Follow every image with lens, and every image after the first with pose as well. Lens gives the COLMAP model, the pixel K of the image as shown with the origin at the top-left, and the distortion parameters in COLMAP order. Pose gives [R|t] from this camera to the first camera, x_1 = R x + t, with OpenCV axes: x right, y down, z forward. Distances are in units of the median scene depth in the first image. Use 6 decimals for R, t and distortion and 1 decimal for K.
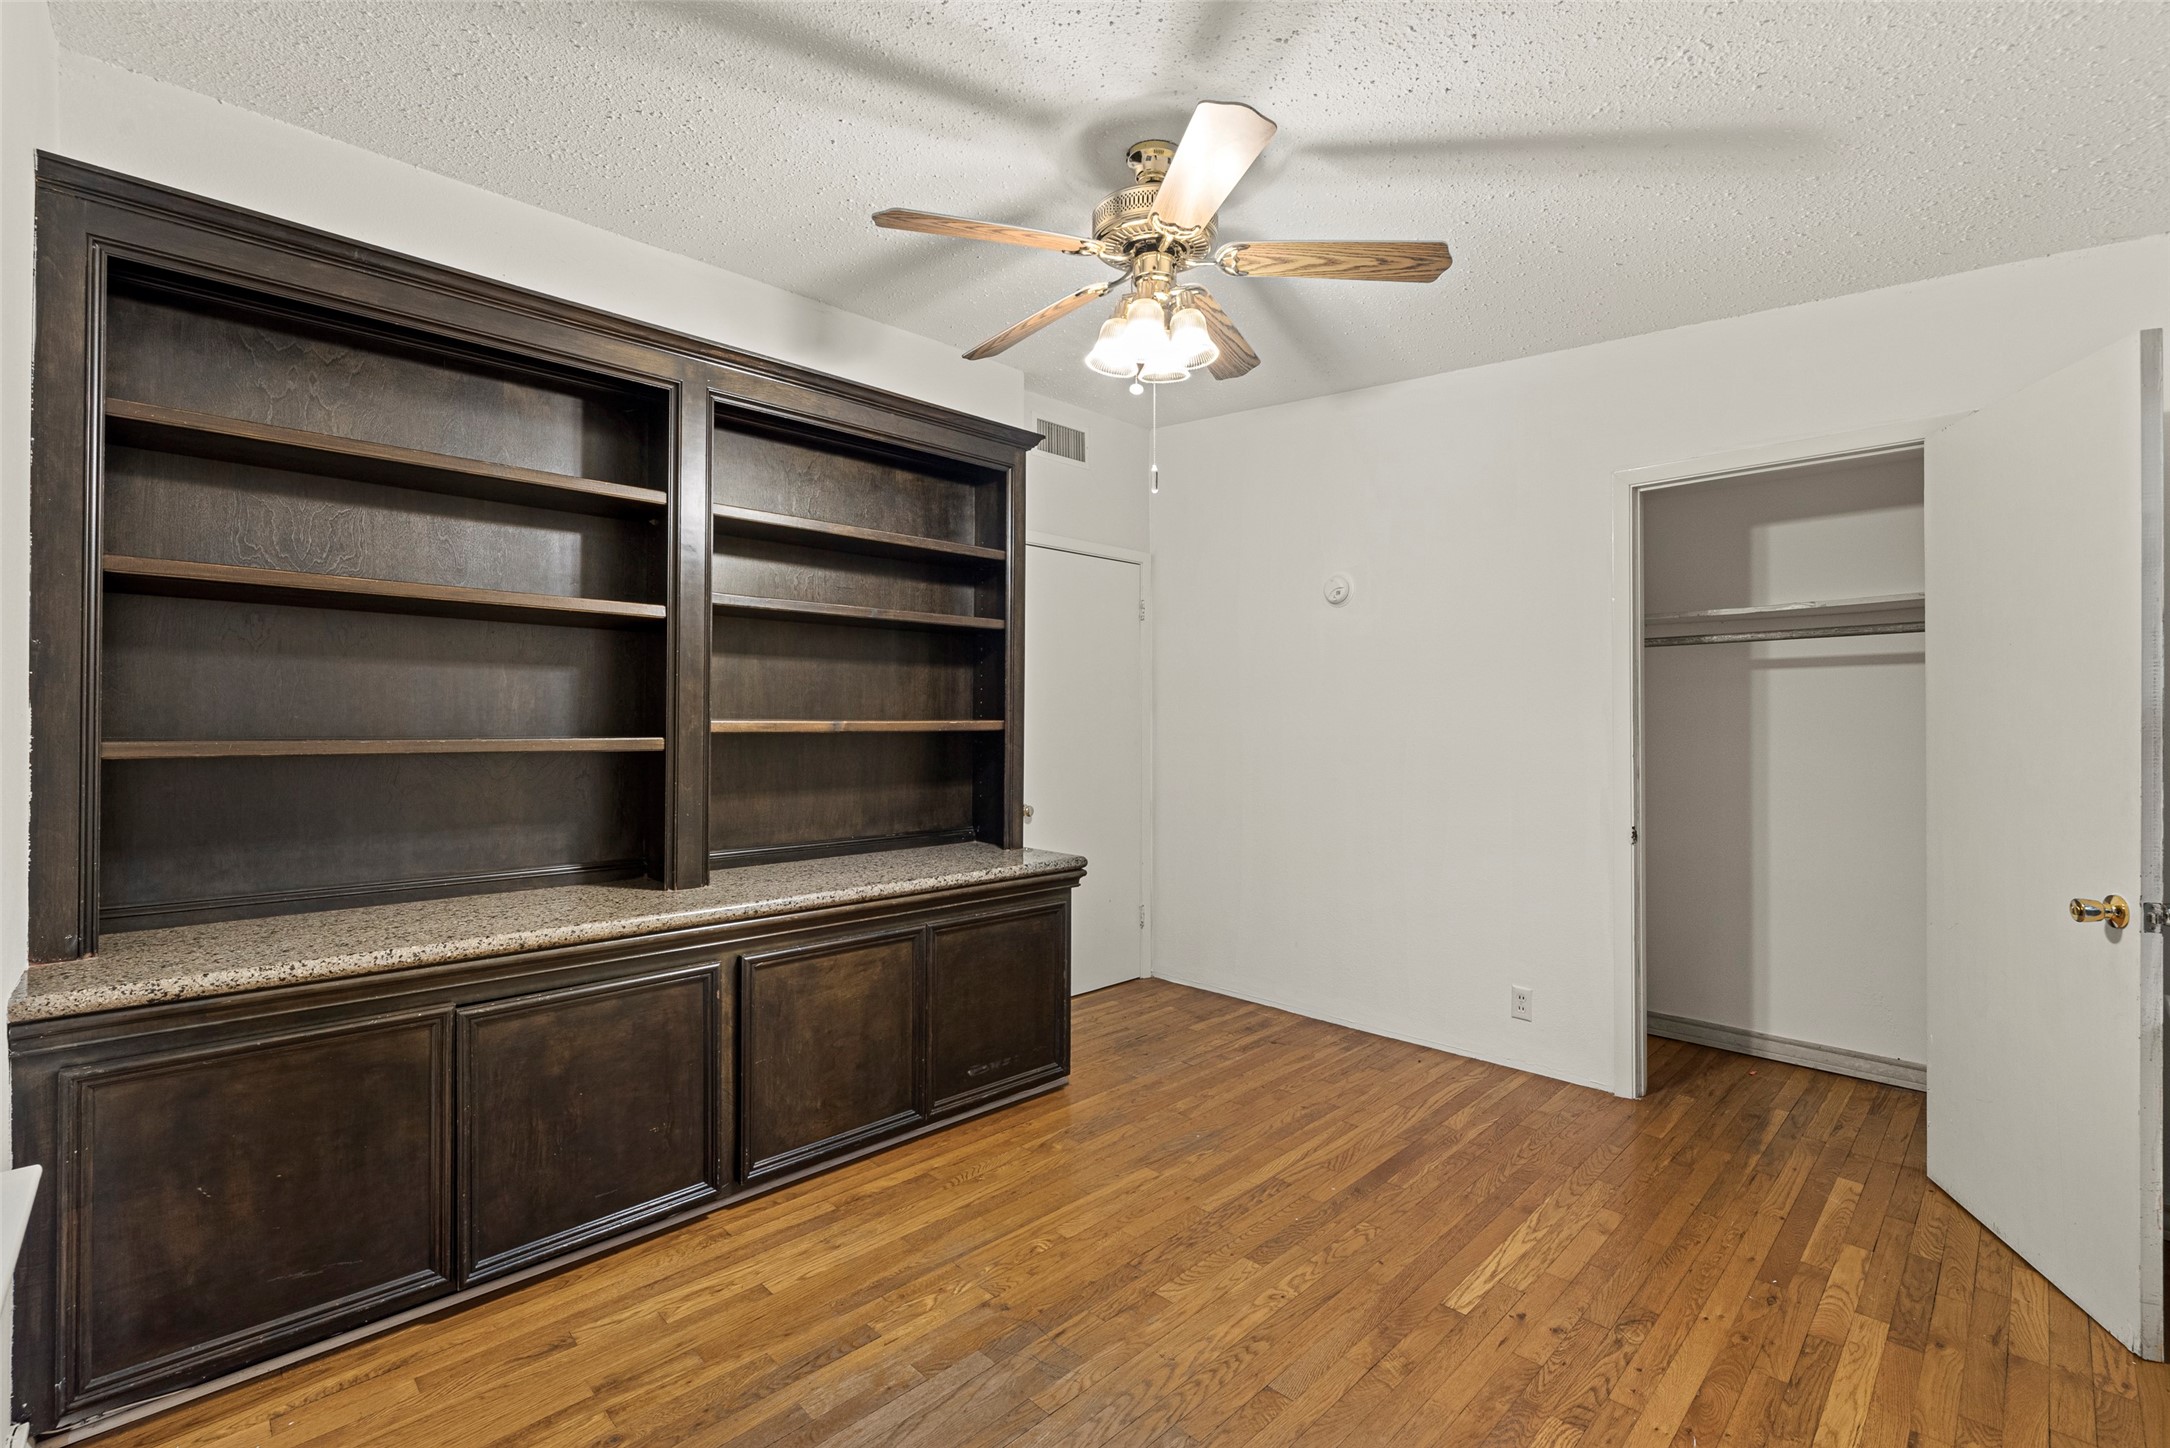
lens RADIAL K [[935.4, 0, 1089.1], [0, 935.4, 723.3], [0, 0, 1]] dist [-0.000429, 0.000858]
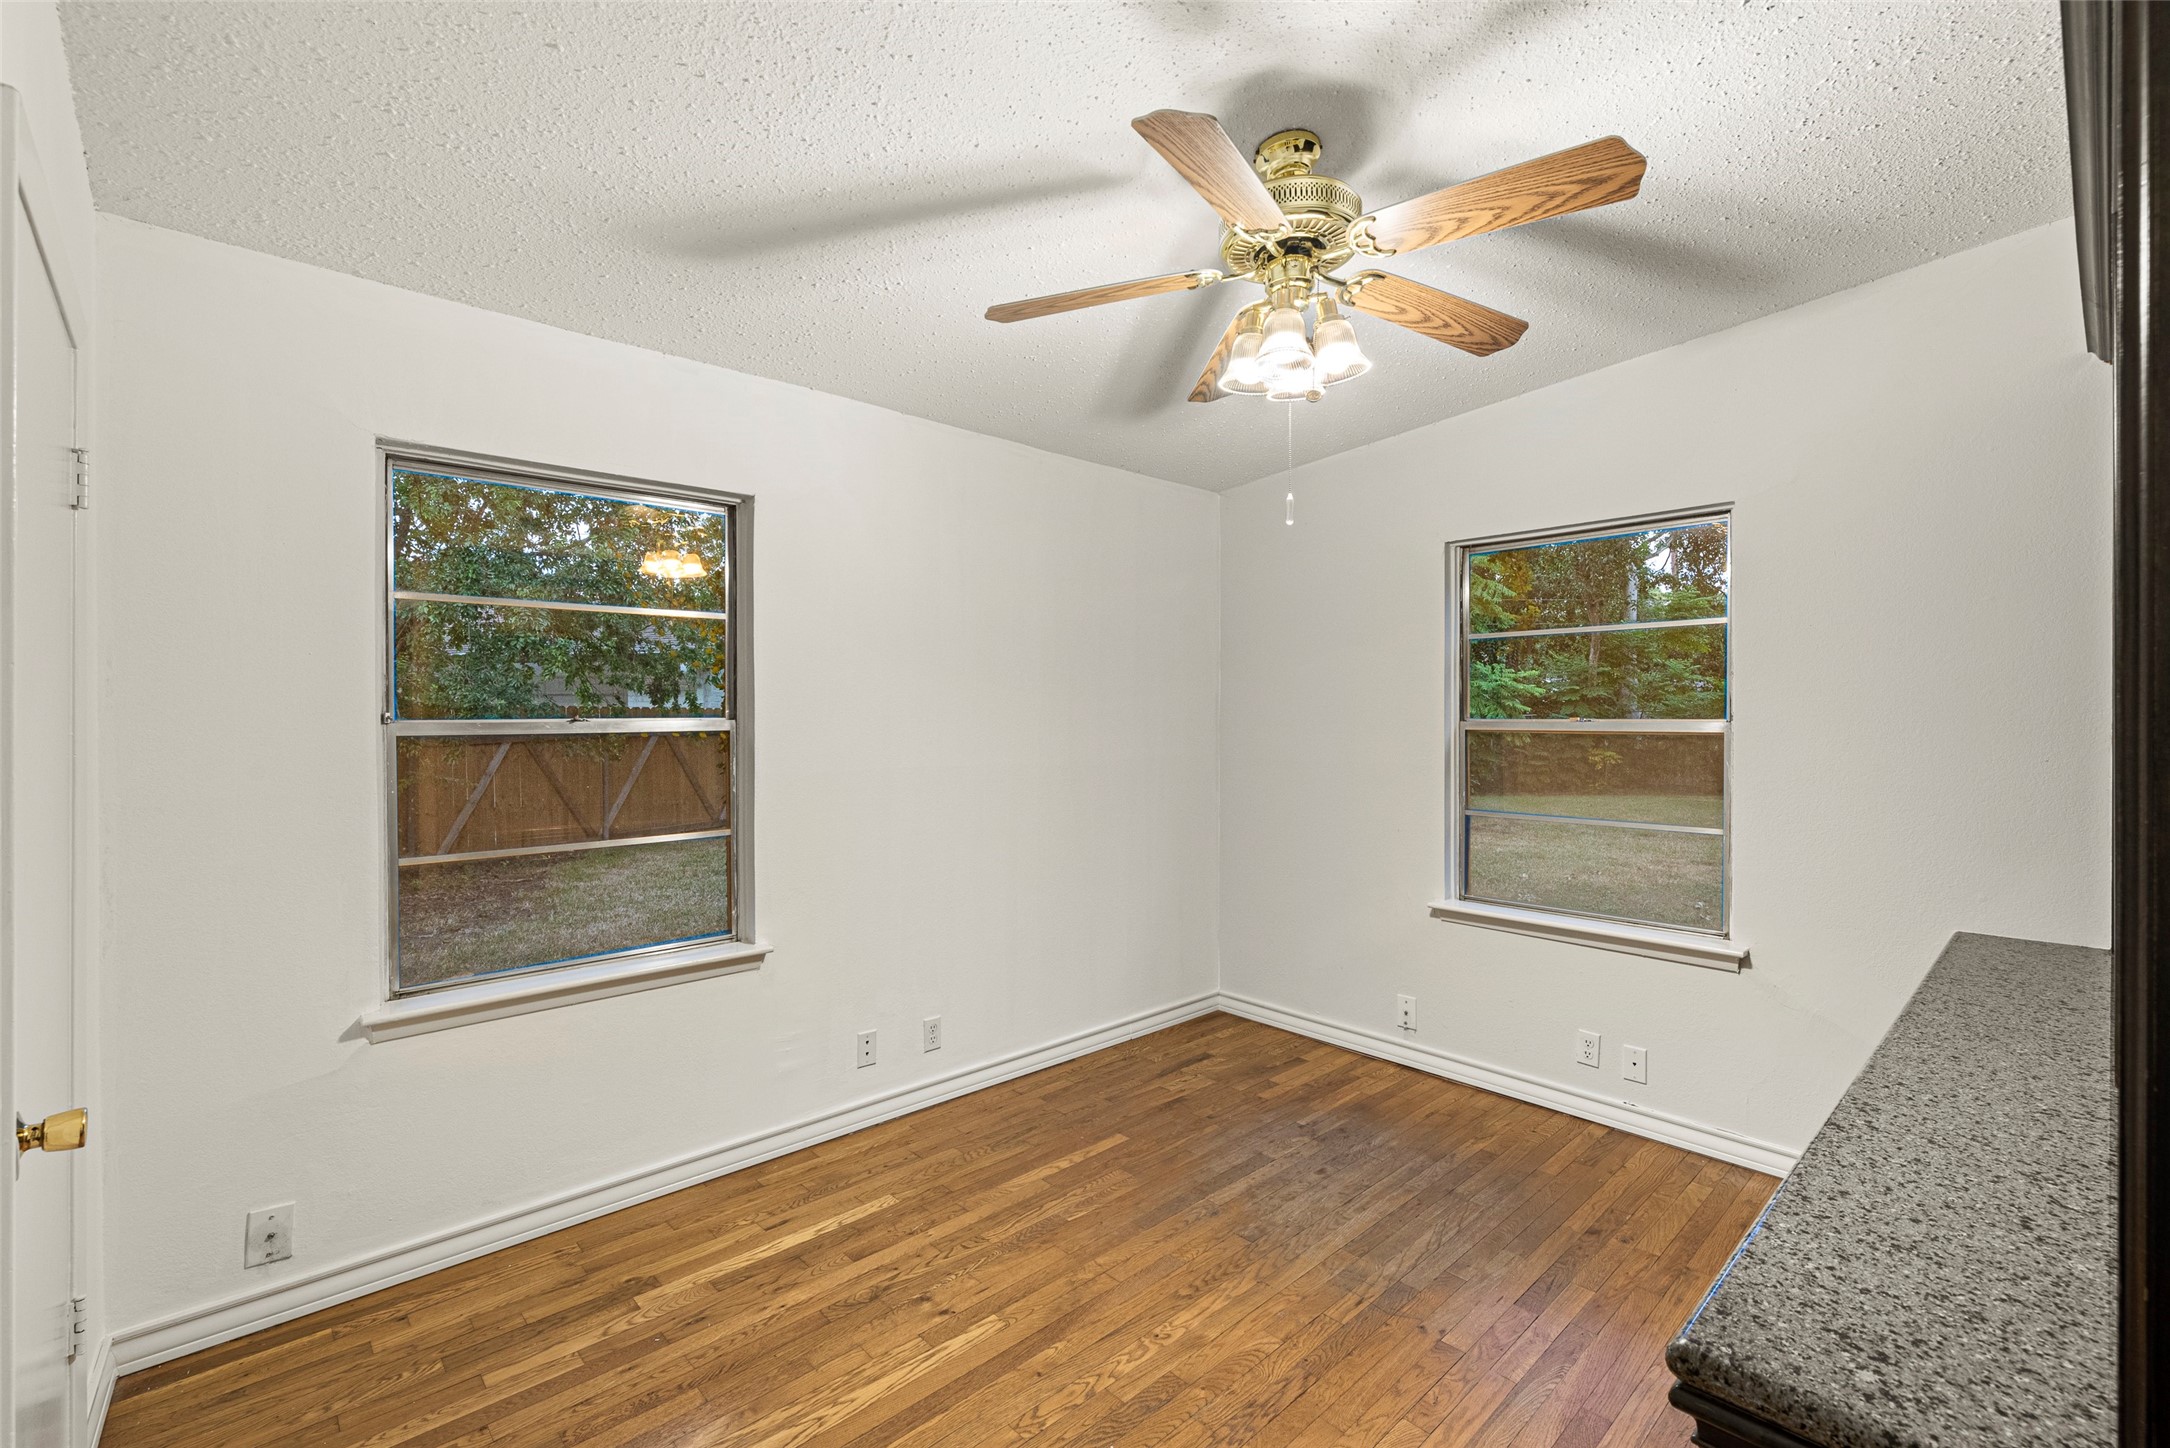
lens RADIAL K [[935.4, 0, 1078.5], [0, 935.4, 724.9], [0, 0, 1]] dist [-0.000429, 0.000858]
pose [[-0.999422, 0.000409, 0.033995, 0.256221], [0.000546, 0.999992, 0.004037, -0.061381], [-0.033993, 0.004053, -0.999414, 2.015592]]
